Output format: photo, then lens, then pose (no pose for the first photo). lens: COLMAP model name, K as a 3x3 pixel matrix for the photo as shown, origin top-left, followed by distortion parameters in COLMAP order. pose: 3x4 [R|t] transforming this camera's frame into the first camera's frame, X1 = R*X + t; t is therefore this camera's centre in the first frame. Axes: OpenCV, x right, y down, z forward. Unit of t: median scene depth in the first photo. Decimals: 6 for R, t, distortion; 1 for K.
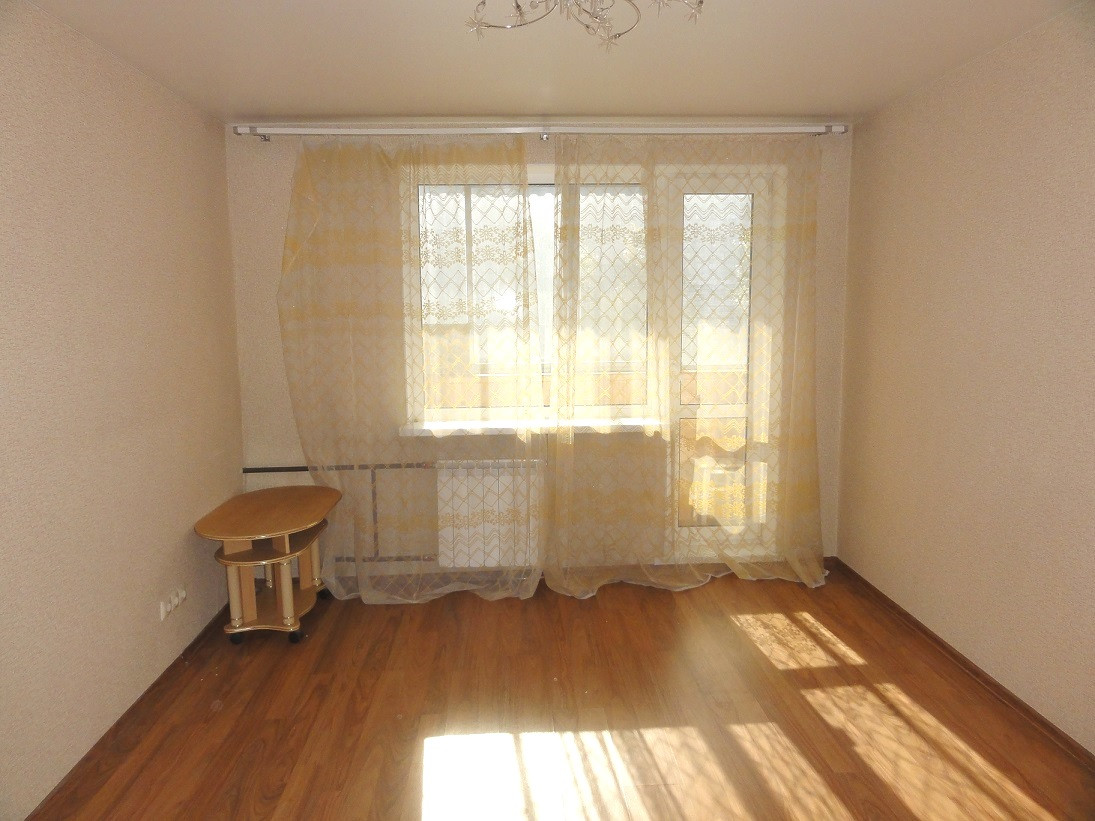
lens RADIAL K [[781.9, 0, 544.4], [0, 781.9, 409.8], [0, 0, 1]] dist [-0.007578, 0.001328]
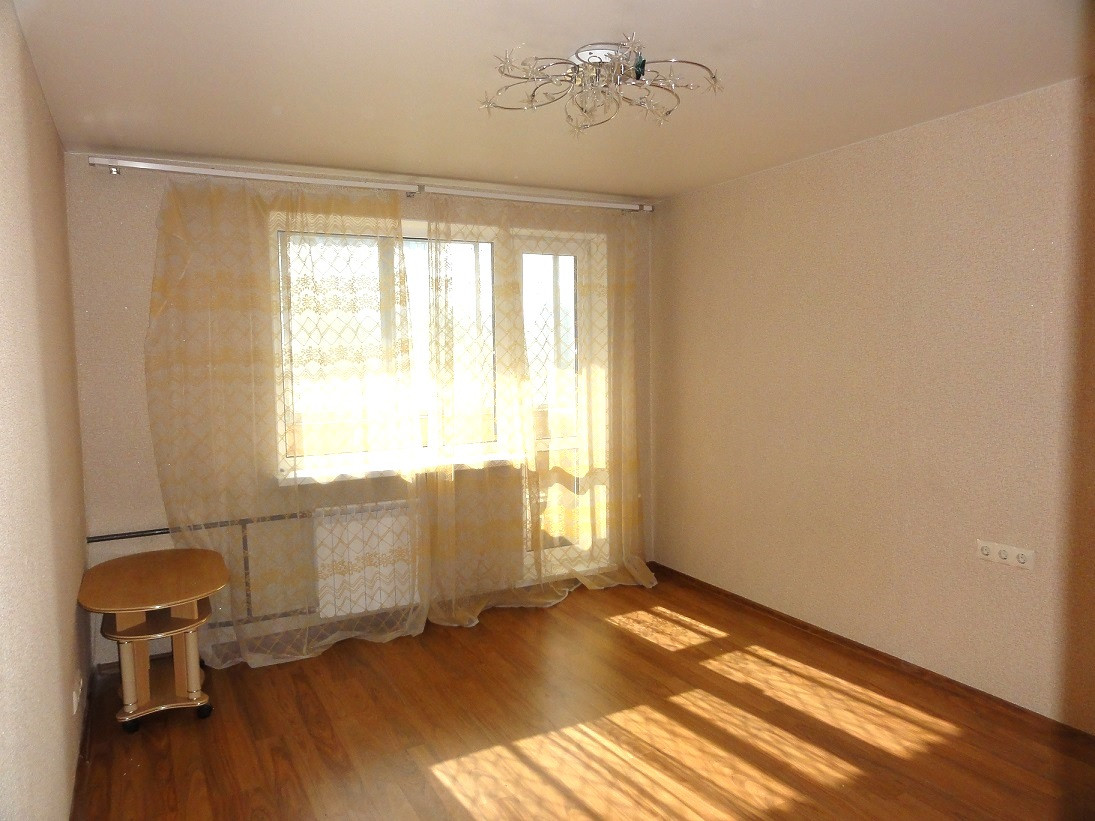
lens RADIAL K [[781.9, 0, 548.9], [0, 781.9, 412.5], [0, 0, 1]] dist [-0.007578, 0.001328]
pose [[0.900636, -0.036965, 0.433000, -0.303534], [0.062978, 0.996960, -0.045882, 0.008013], [-0.429988, 0.068592, 0.900225, -0.019844]]
